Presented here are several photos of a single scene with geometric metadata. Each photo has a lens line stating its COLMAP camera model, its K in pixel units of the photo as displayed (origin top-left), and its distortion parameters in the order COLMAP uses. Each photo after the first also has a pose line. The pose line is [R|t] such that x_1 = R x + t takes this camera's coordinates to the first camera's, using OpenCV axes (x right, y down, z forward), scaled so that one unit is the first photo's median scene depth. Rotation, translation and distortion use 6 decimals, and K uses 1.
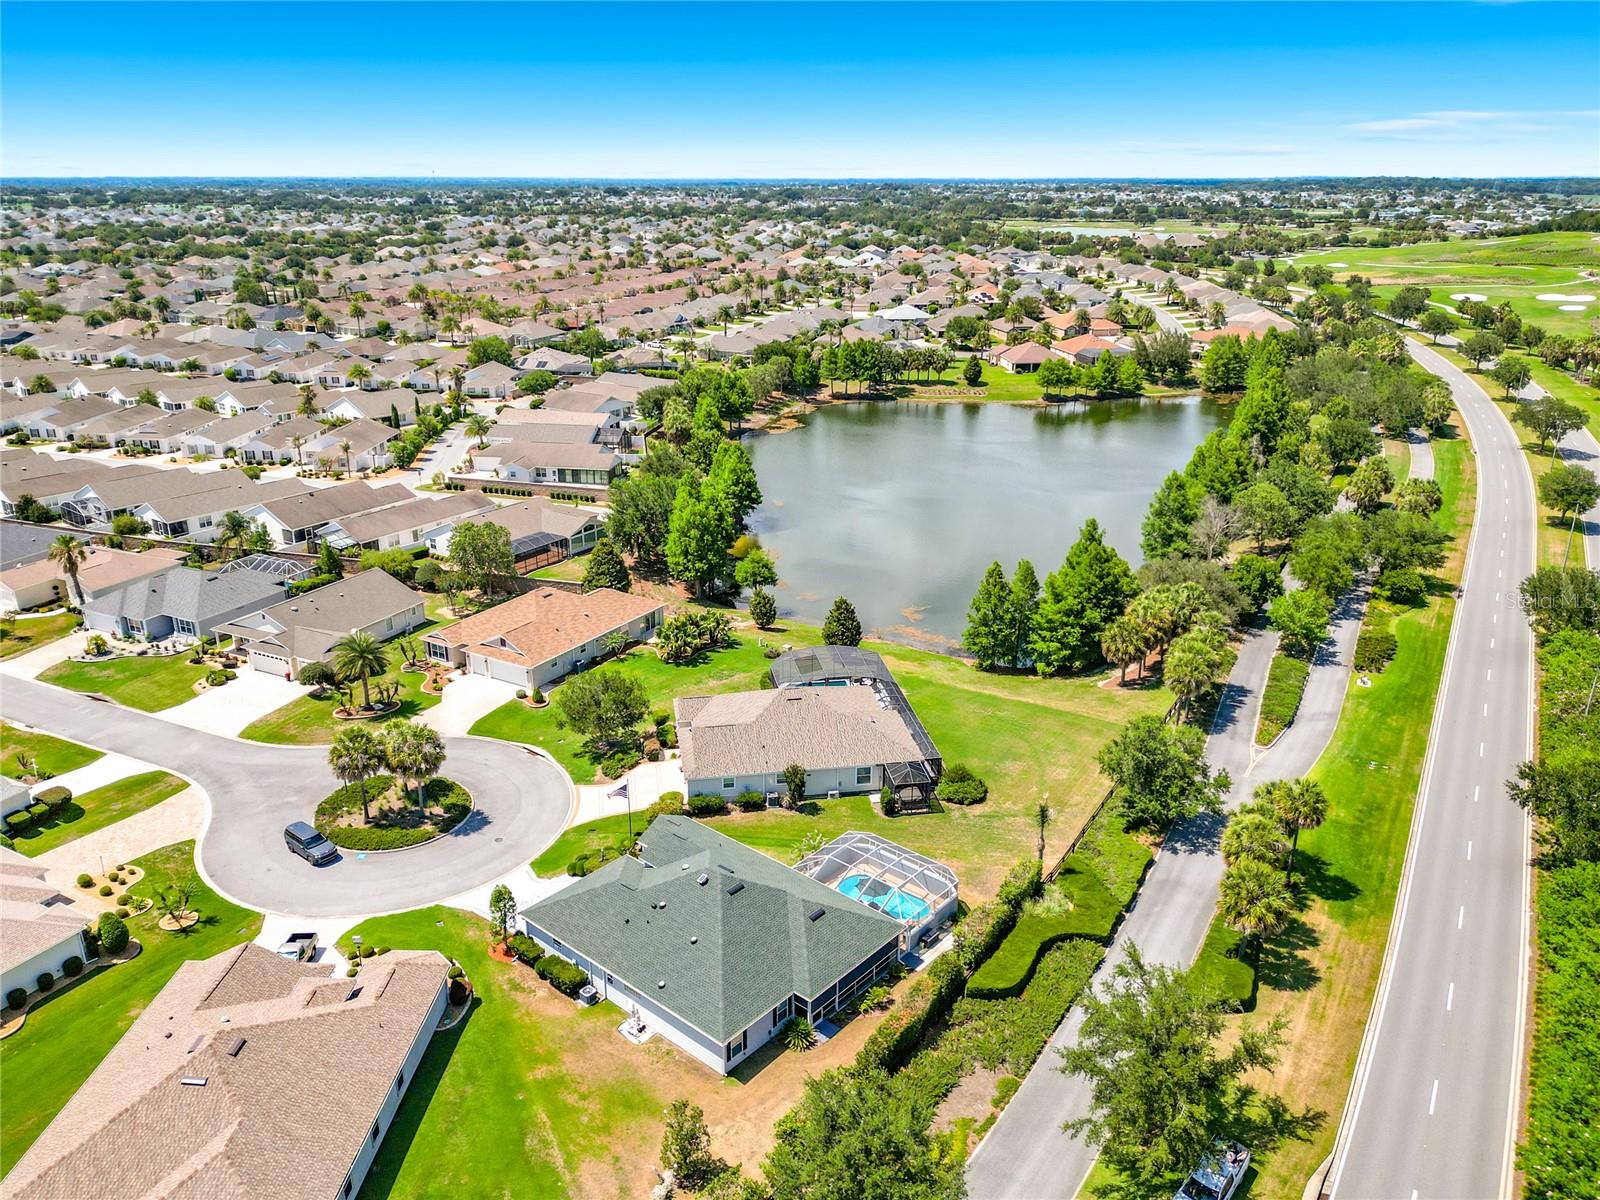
lens RADIAL K [[1160.9, 0, 796.8], [0, 1160.9, 631.2], [0, 0, 1]] dist [0.130051, -0.405813]
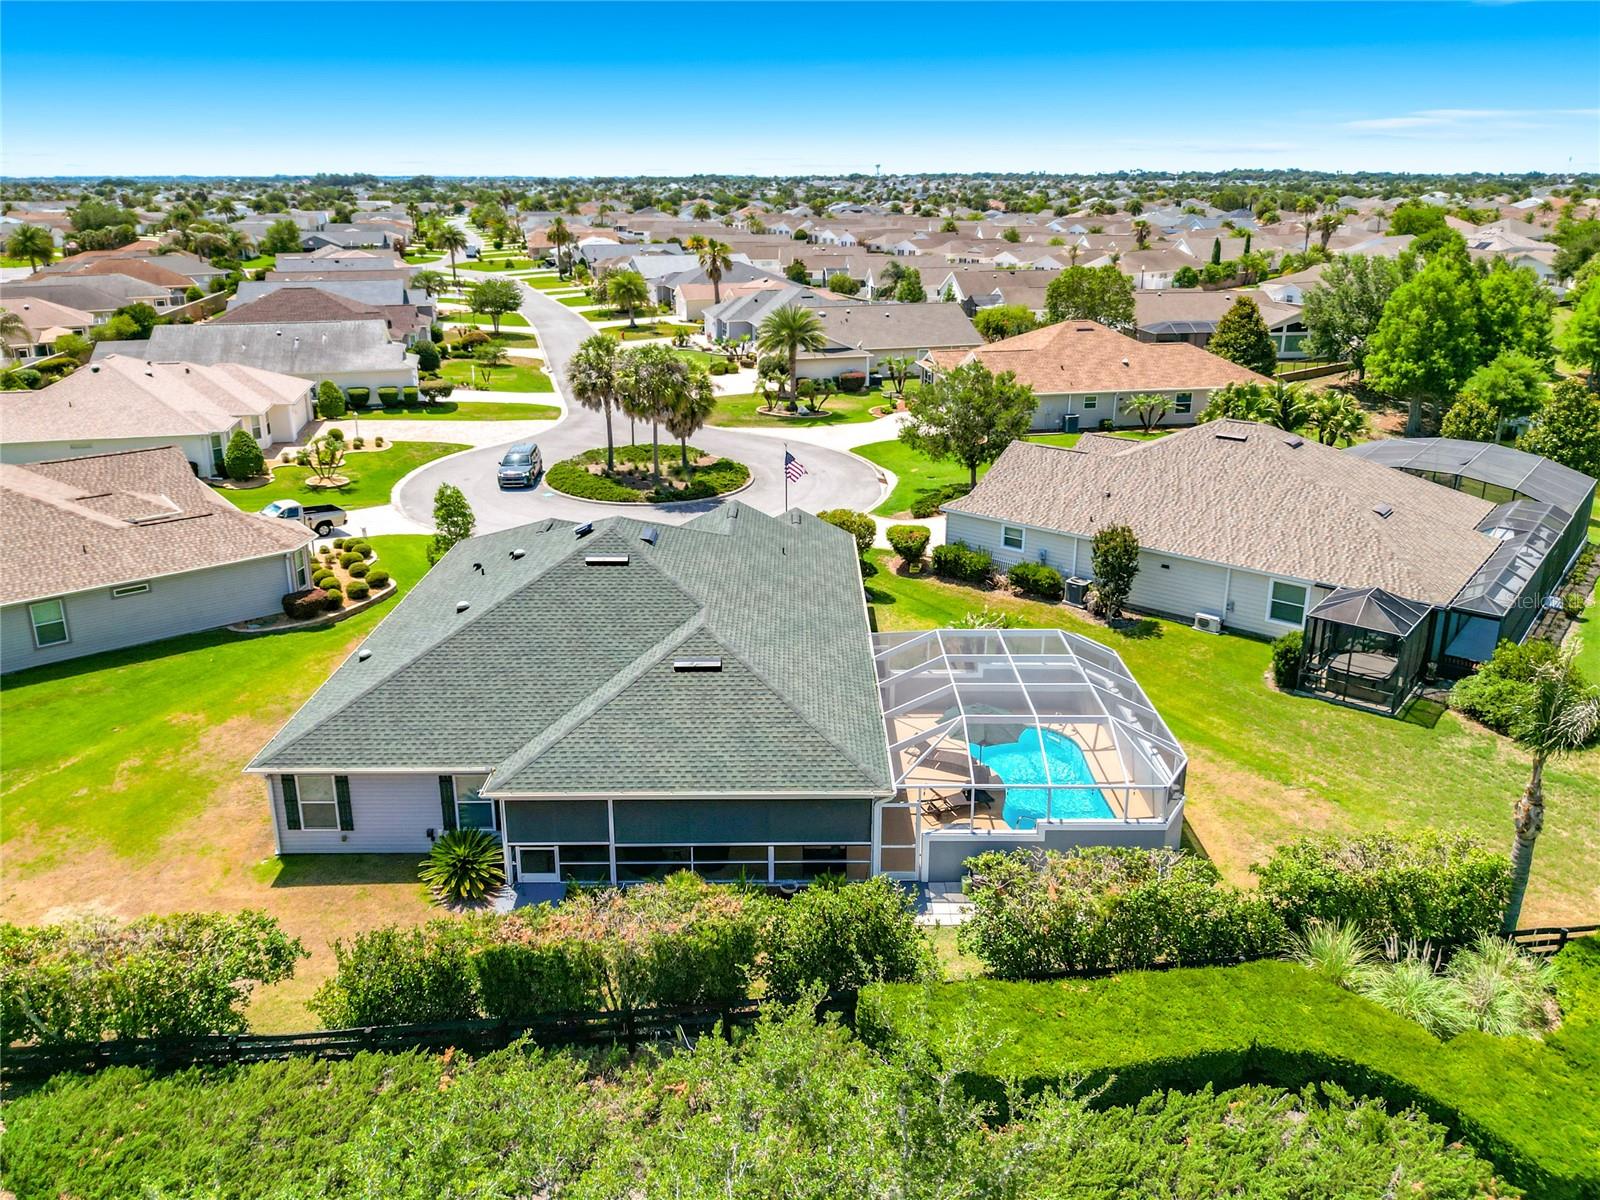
lens RADIAL K [[1158.7, 0, 794.5], [0, 1158.7, 528.3], [0, 0, 1]] dist [0.049222, -0.069905]
pose [[0.654435, 0.212724, -0.725578, 0.254483], [-0.273205, 0.961304, 0.035417, 0.135394], [0.705035, 0.175054, 0.687228, 0.574422]]
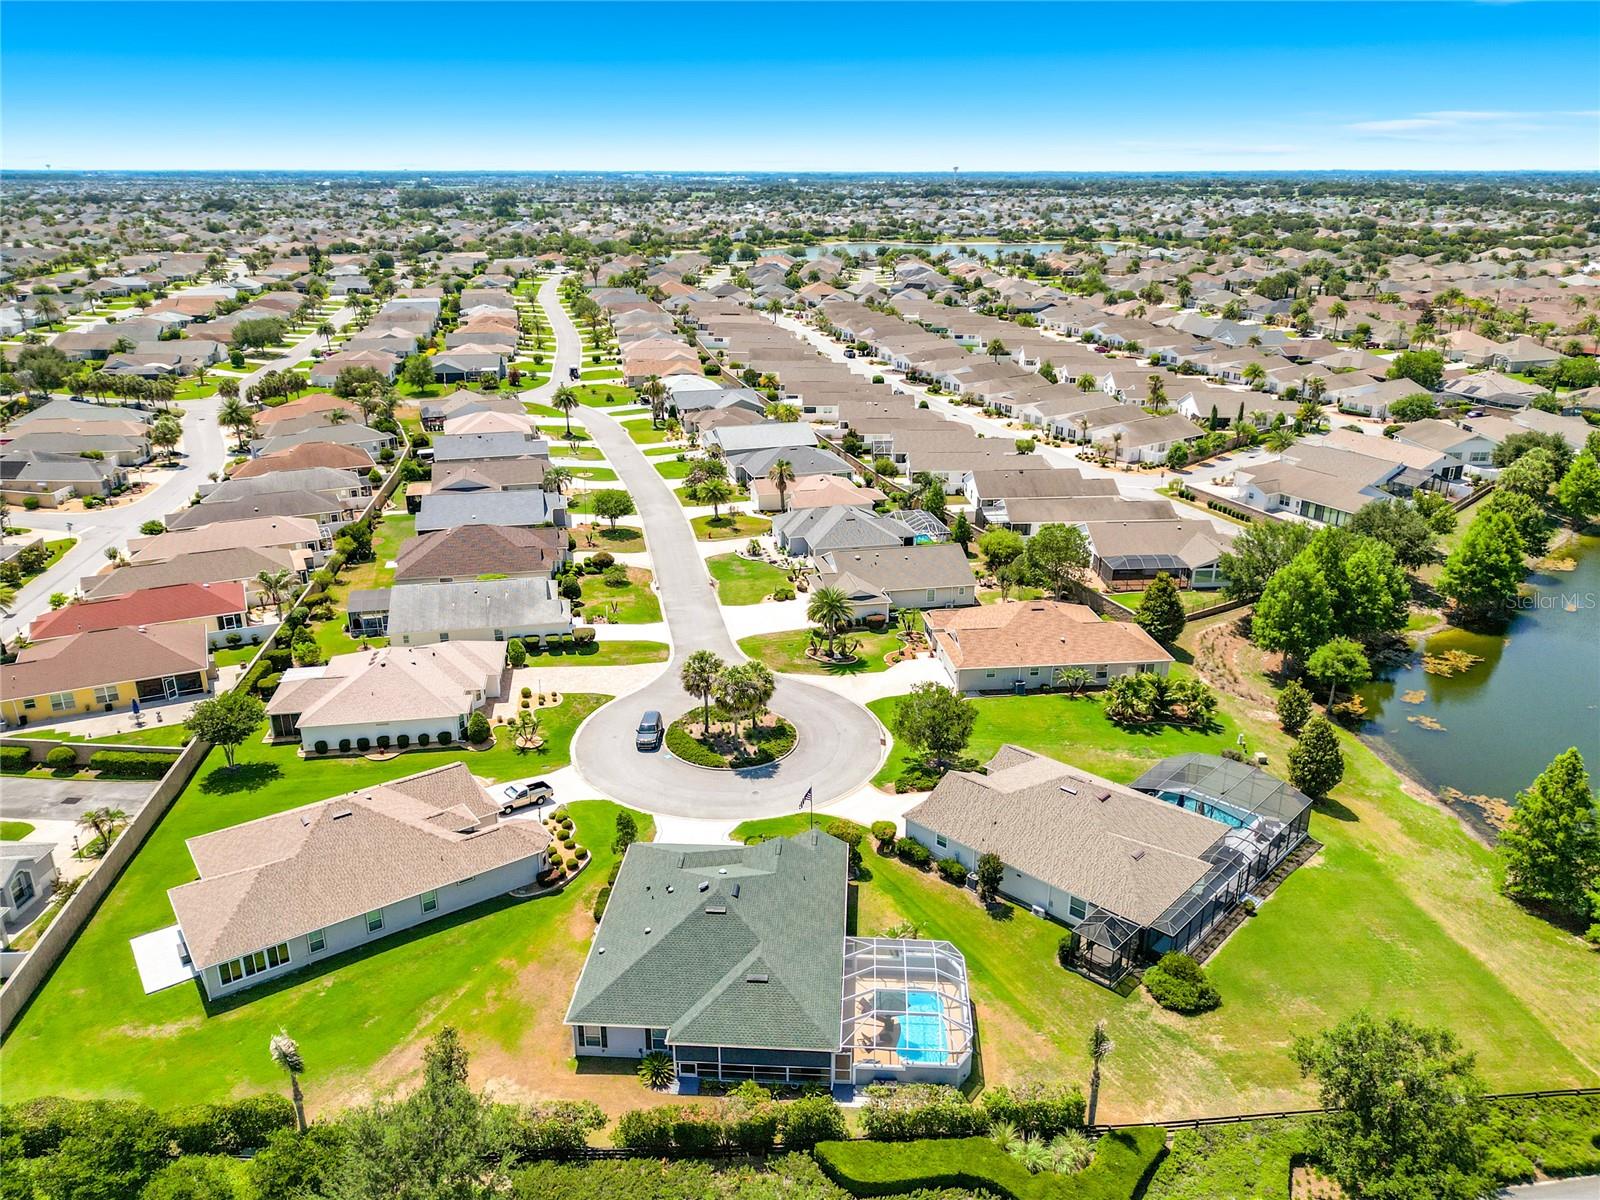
lens RADIAL K [[1152.0, 0, 791.7], [0, 1152.0, 595.8], [0, 0, 1]] dist [0.048326, -0.100769]
pose [[0.603708, 0.271573, -0.749523, 0.493347], [-0.286762, 0.951233, 0.113683, -0.119971], [0.743844, 0.146304, 0.652144, 0.300672]]
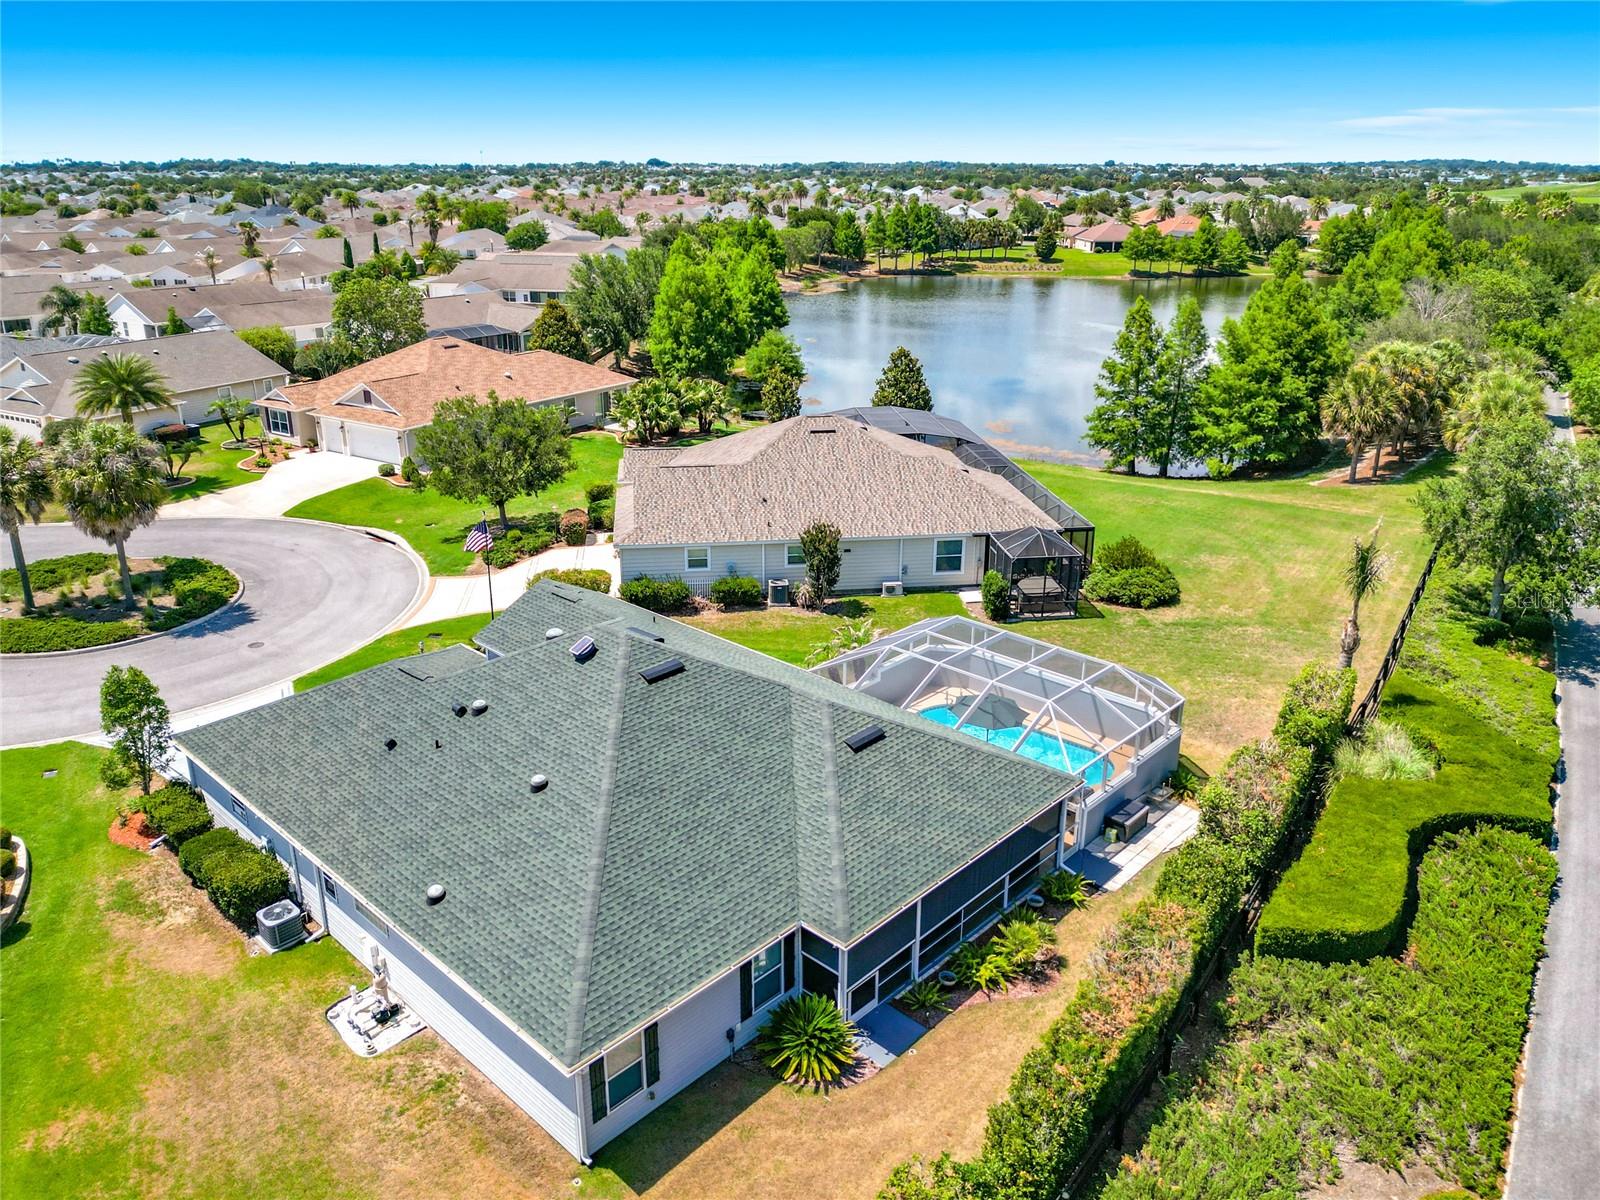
lens RADIAL K [[1152.0, 0, 791.7], [0, 1152.0, 595.8], [0, 0, 1]] dist [0.048326, -0.100769]
pose [[0.999183, 0.014608, -0.037673, 0.005041], [-0.015436, 0.999644, -0.021767, 0.158938], [0.037342, 0.022330, 0.999053, 0.474598]]
